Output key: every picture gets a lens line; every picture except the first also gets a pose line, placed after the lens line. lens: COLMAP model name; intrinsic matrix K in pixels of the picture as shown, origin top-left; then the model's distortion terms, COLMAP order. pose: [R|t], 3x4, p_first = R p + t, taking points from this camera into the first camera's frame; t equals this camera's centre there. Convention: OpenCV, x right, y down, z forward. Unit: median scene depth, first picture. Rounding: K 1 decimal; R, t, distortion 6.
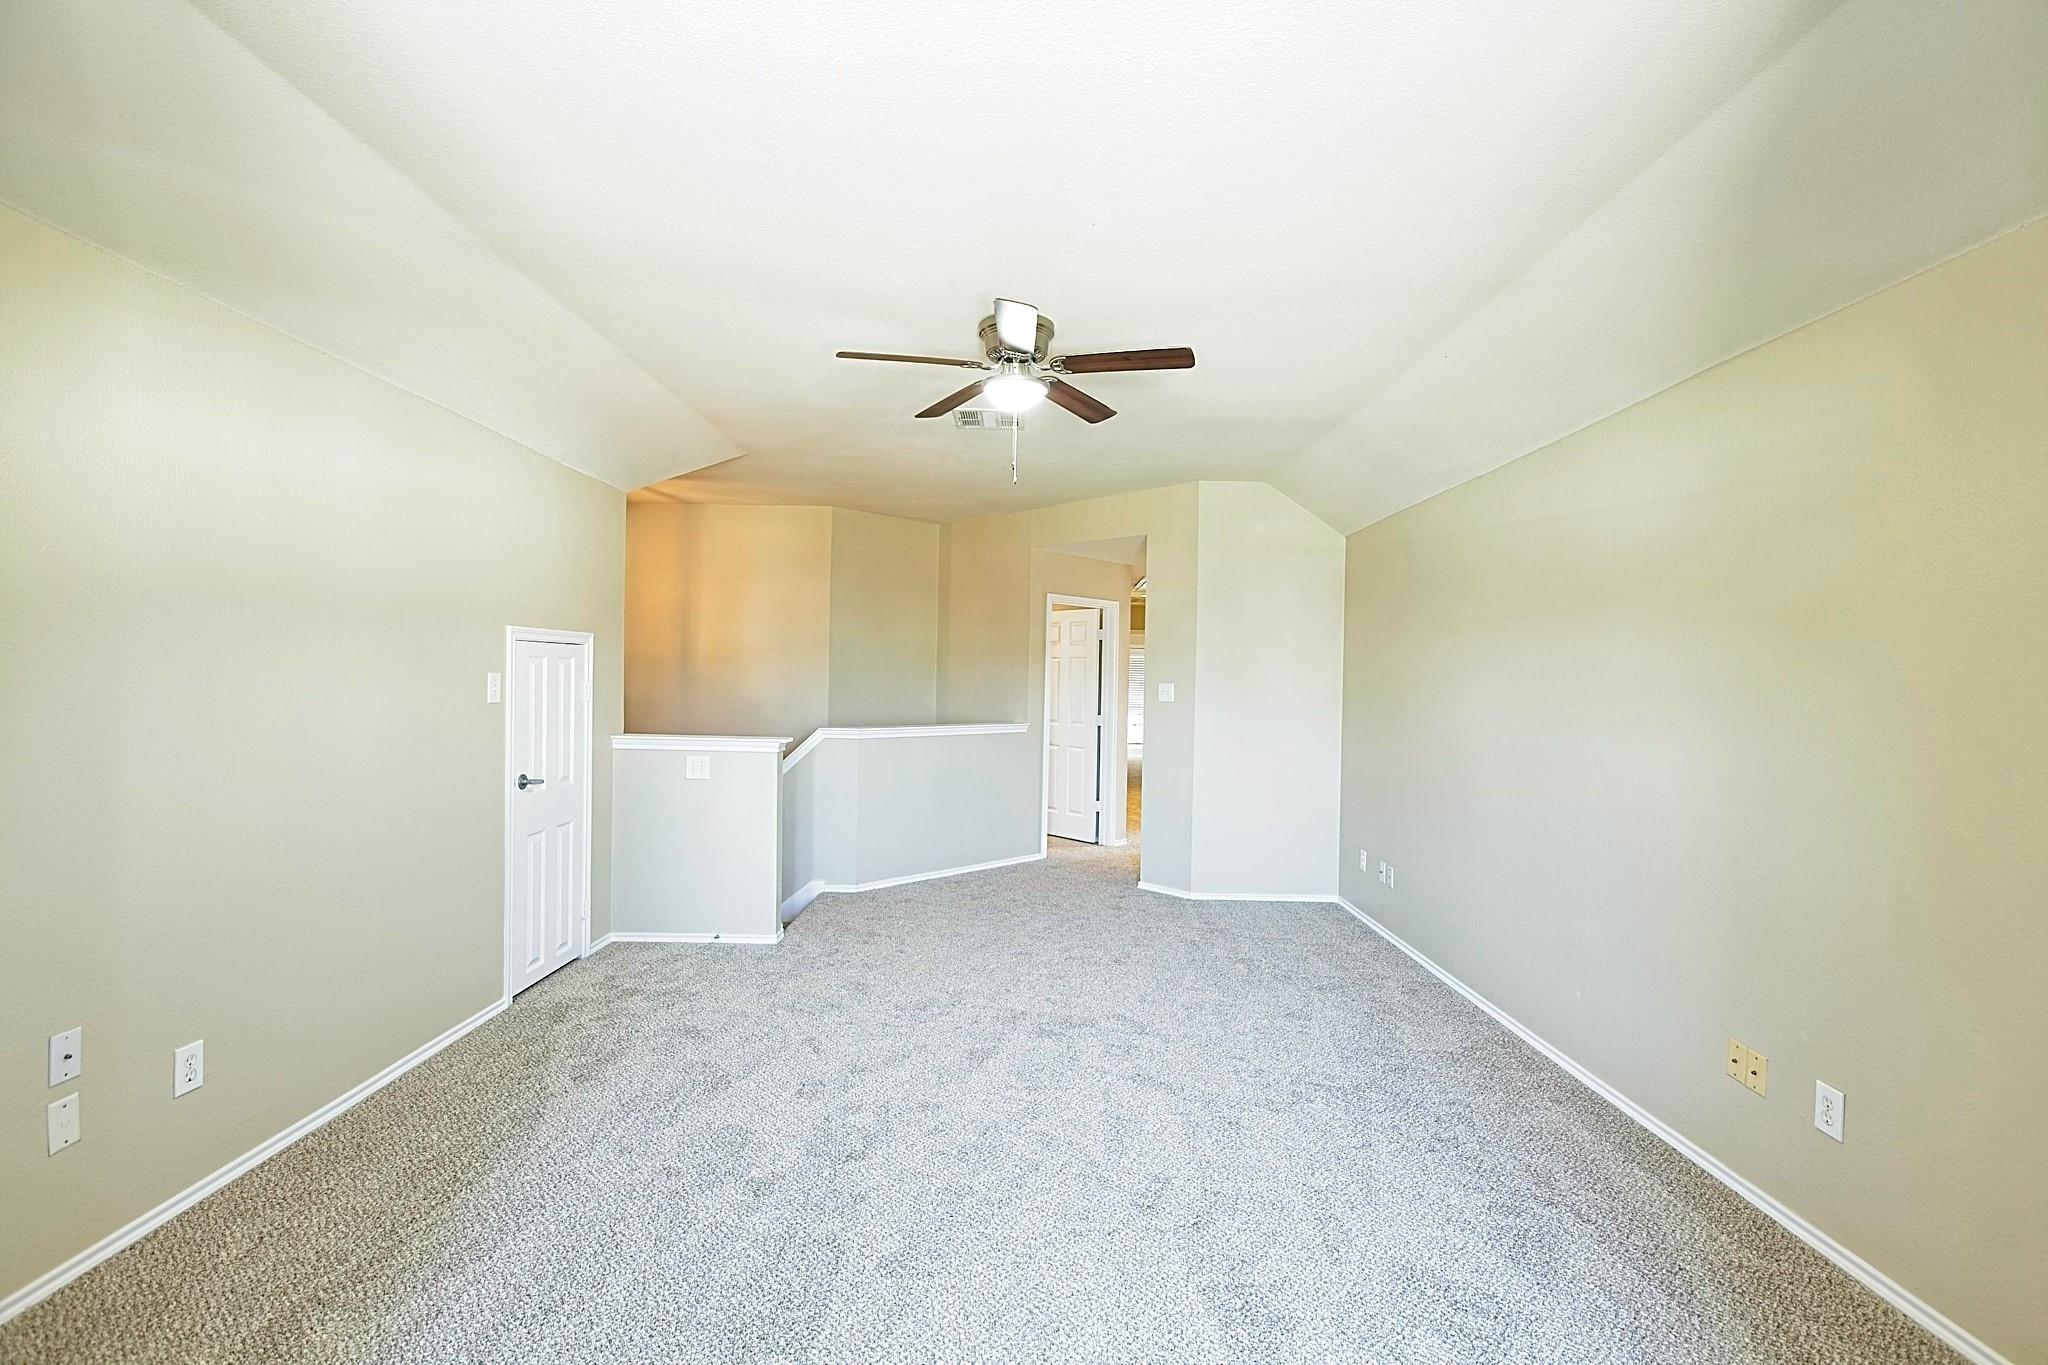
lens RADIAL K [[940.4, 0, 1029.4], [0, 940.4, 687.5], [0, 0, 1]] dist [0.002529, -0.005066]
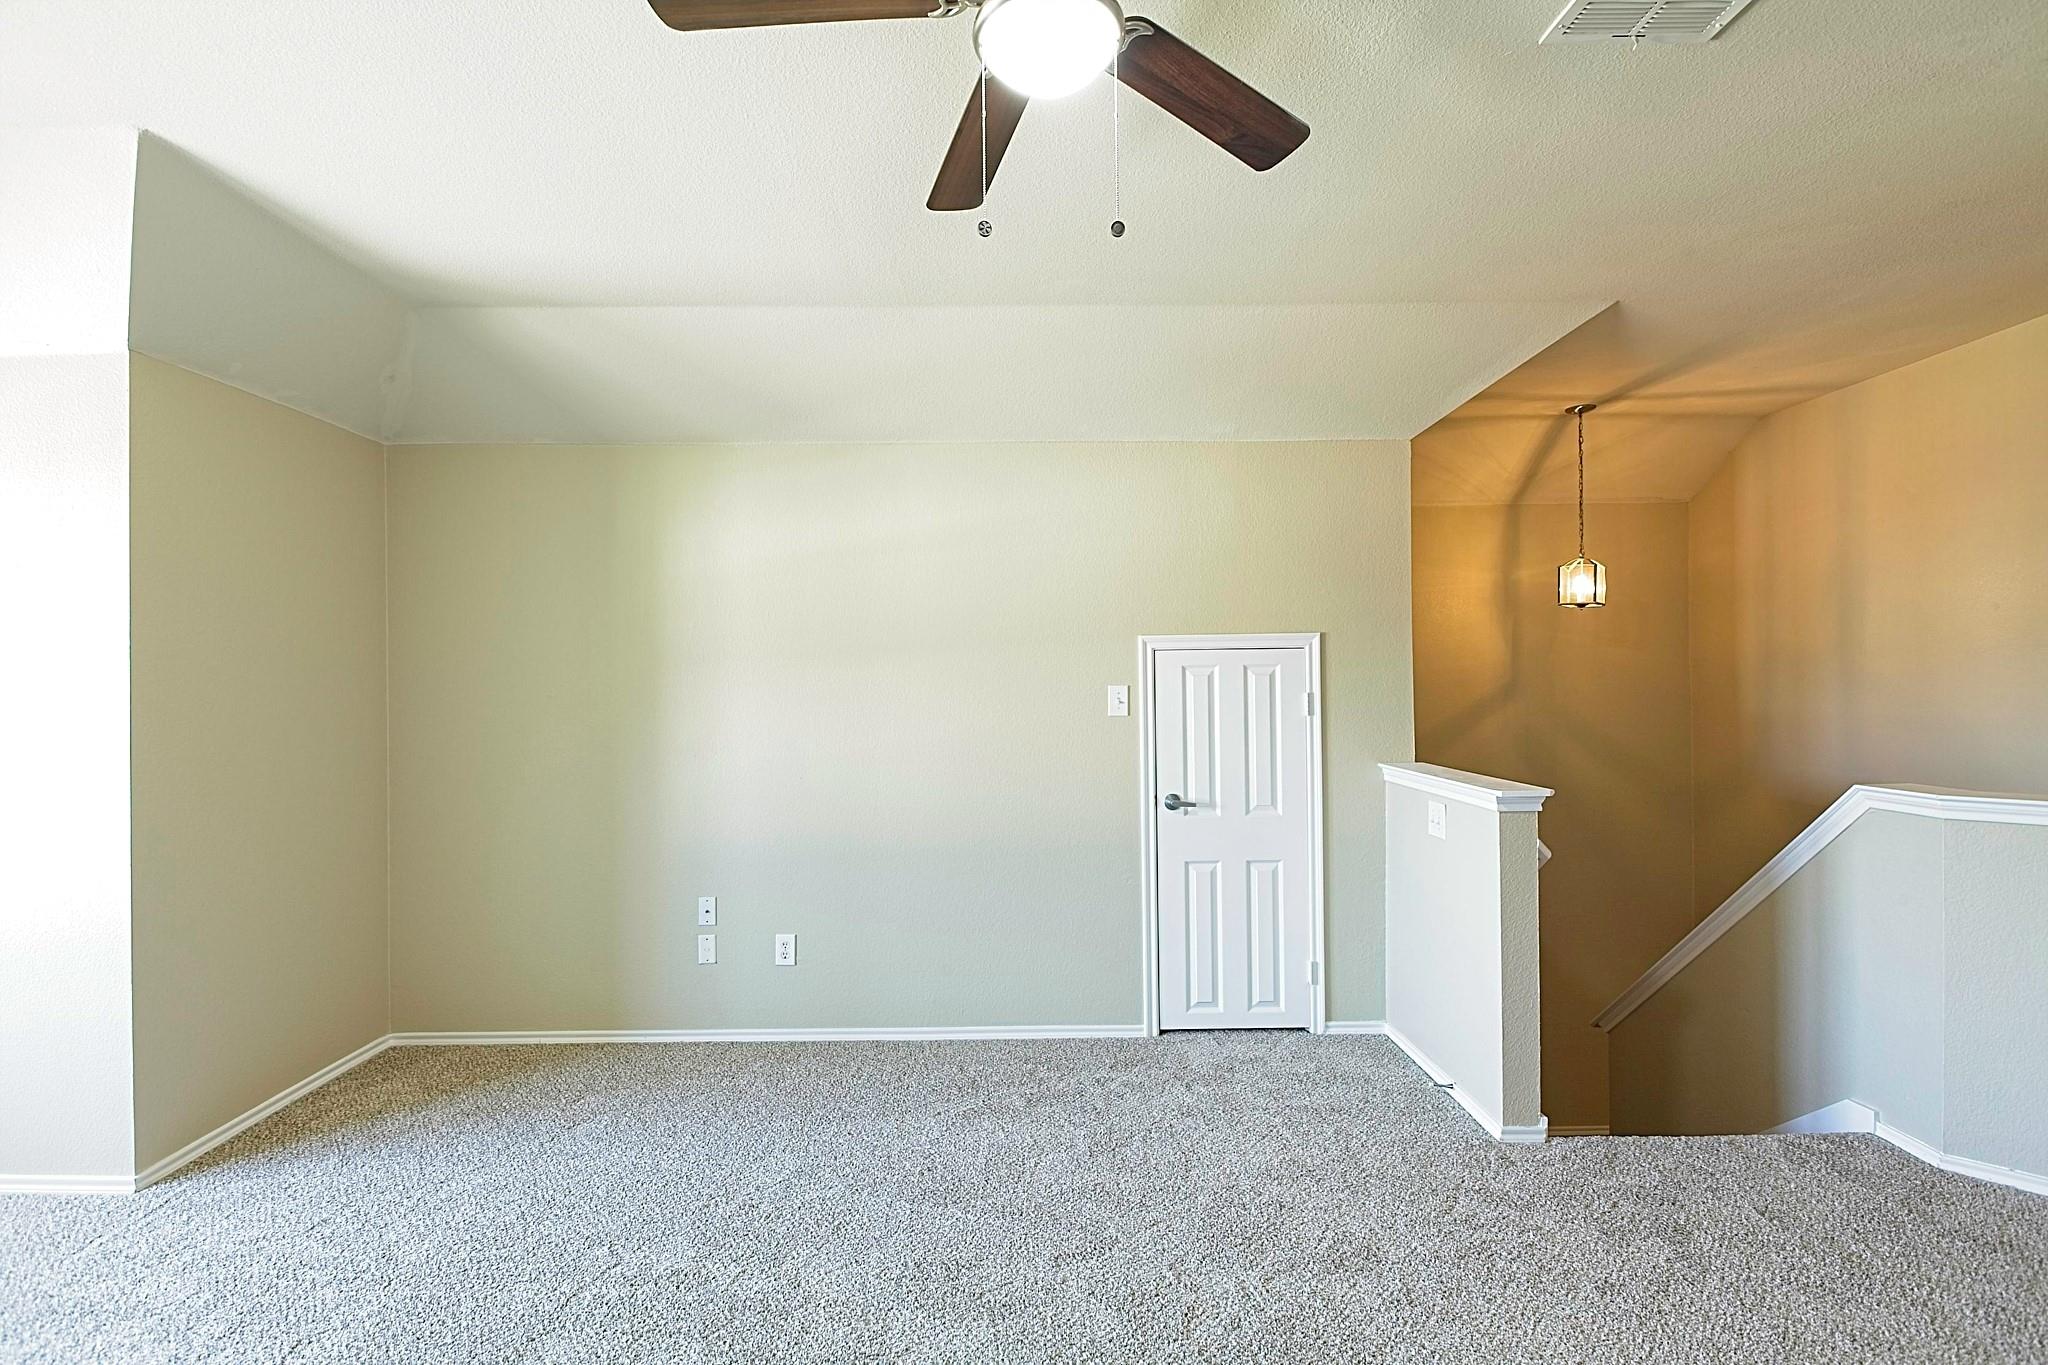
lens RADIAL K [[940.4, 0, 1029.4], [0, 940.4, 687.5], [0, 0, 1]] dist [0.002529, -0.005066]
pose [[-0.017558, -0.003682, -0.999839, 0.380648], [0.002006, 0.999991, -0.003718, -0.009005], [0.999844, -0.002071, -0.017550, 0.863507]]
